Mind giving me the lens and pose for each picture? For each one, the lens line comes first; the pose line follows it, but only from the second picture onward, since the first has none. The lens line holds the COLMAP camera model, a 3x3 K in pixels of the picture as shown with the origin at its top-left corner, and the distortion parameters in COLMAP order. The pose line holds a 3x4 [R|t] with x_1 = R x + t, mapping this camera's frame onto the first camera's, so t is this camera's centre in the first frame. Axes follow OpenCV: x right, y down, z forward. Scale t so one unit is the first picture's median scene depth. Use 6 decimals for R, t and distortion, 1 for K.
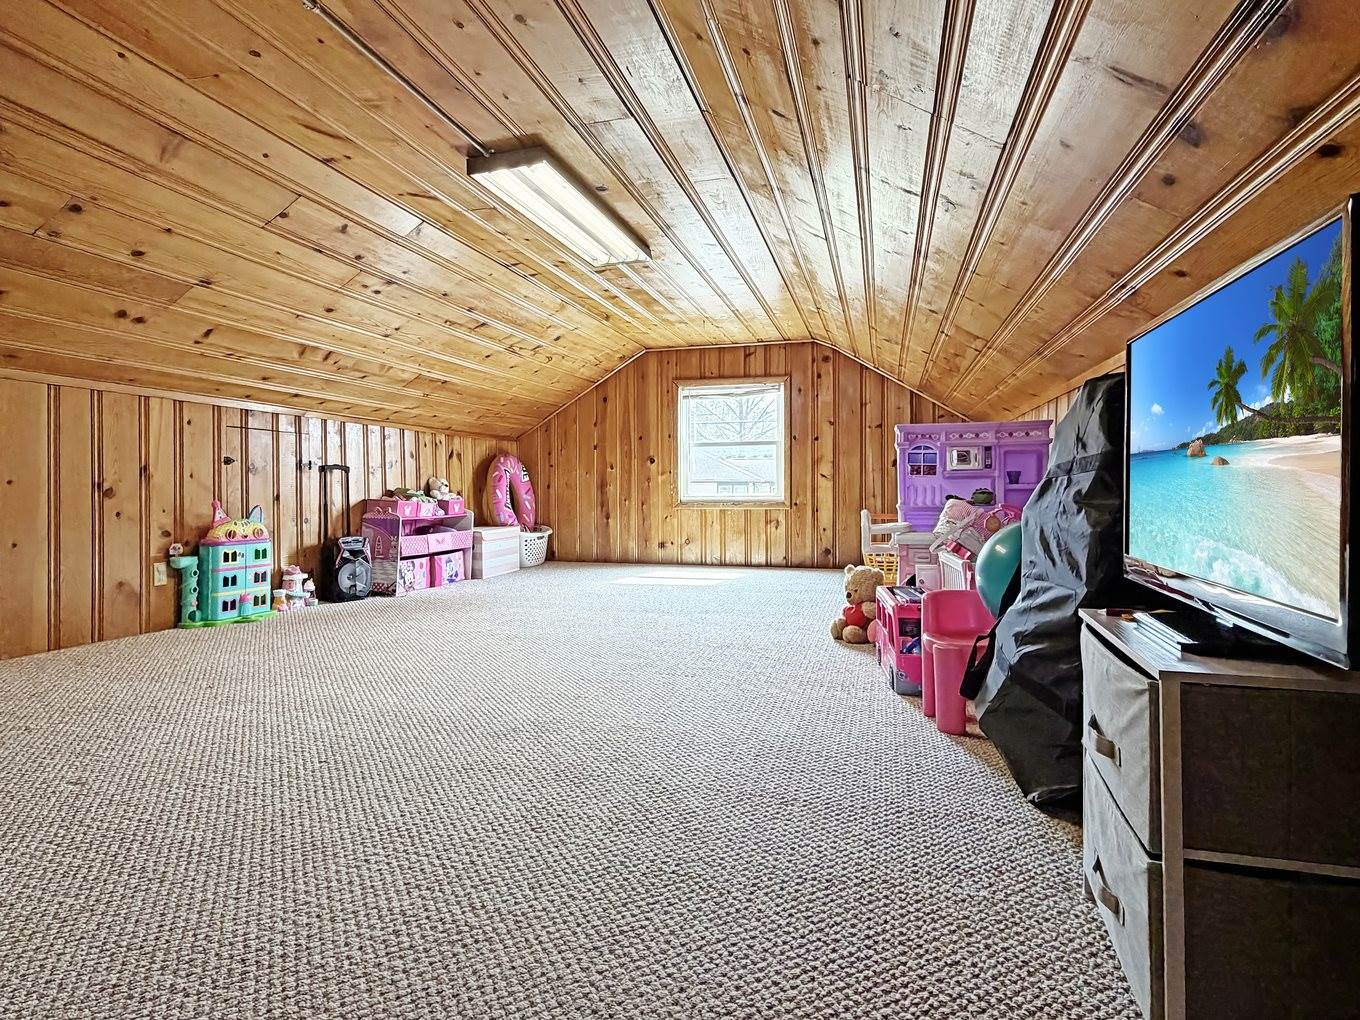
lens RADIAL K [[714.7, 0, 646.4], [0, 714.7, 433.8], [0, 0, 1]] dist [0.000799, 0.000509]
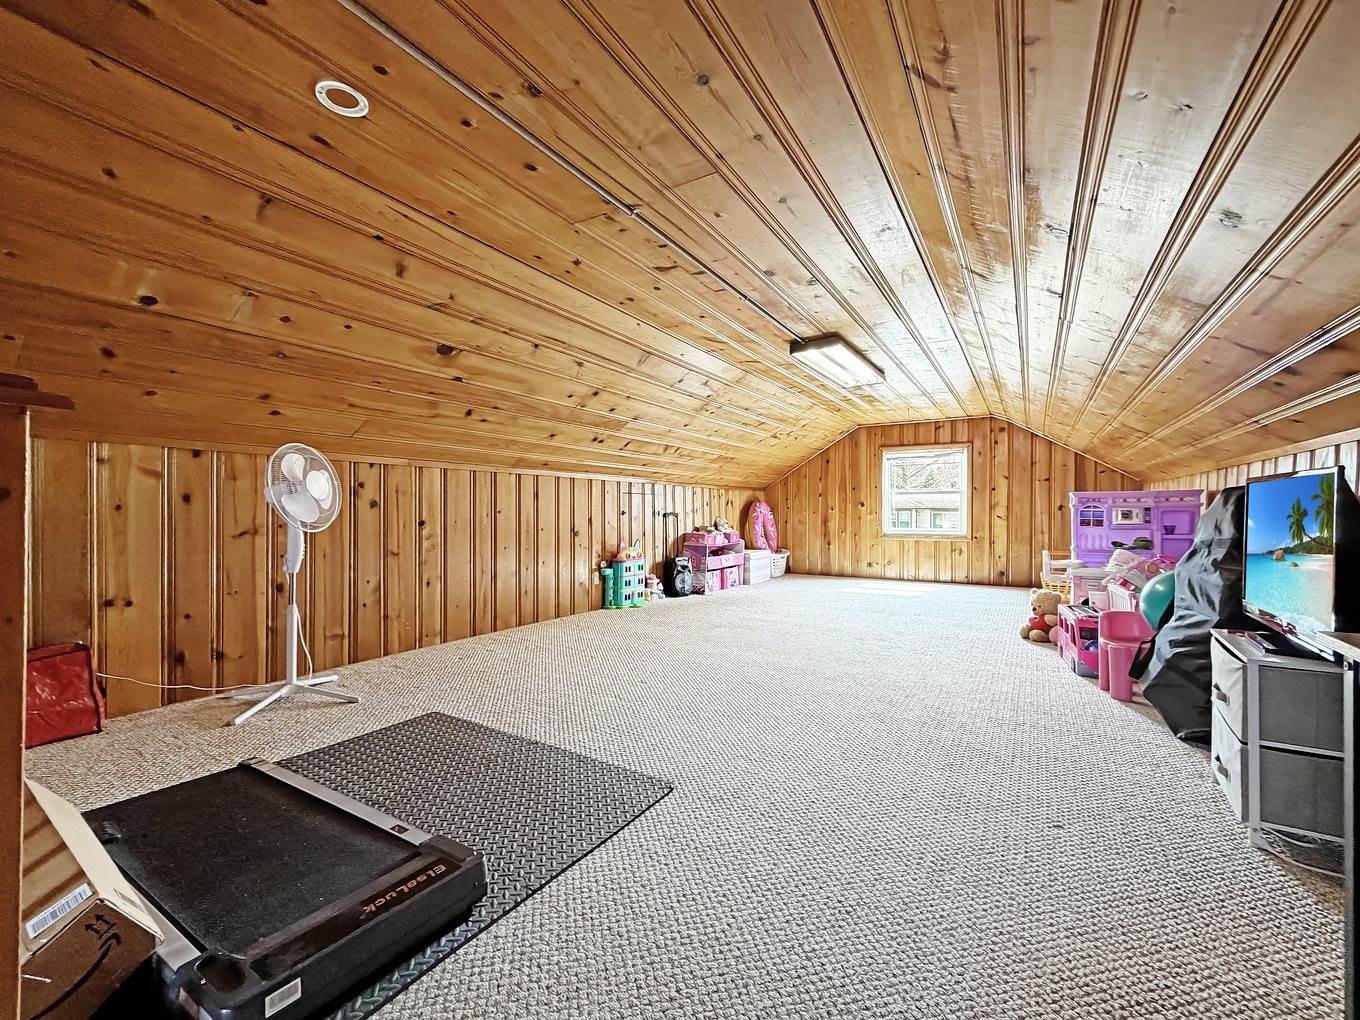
lens RADIAL K [[569.6, 0, 663.8], [0, 569.6, 481.1], [0, 0, 1]] dist [0.000439, -0.000057]
pose [[0.968599, -0.006305, -0.248548, -0.135949], [0.013801, 0.999501, 0.028426, -0.067836], [0.248245, -0.030964, 0.968202, -0.262492]]
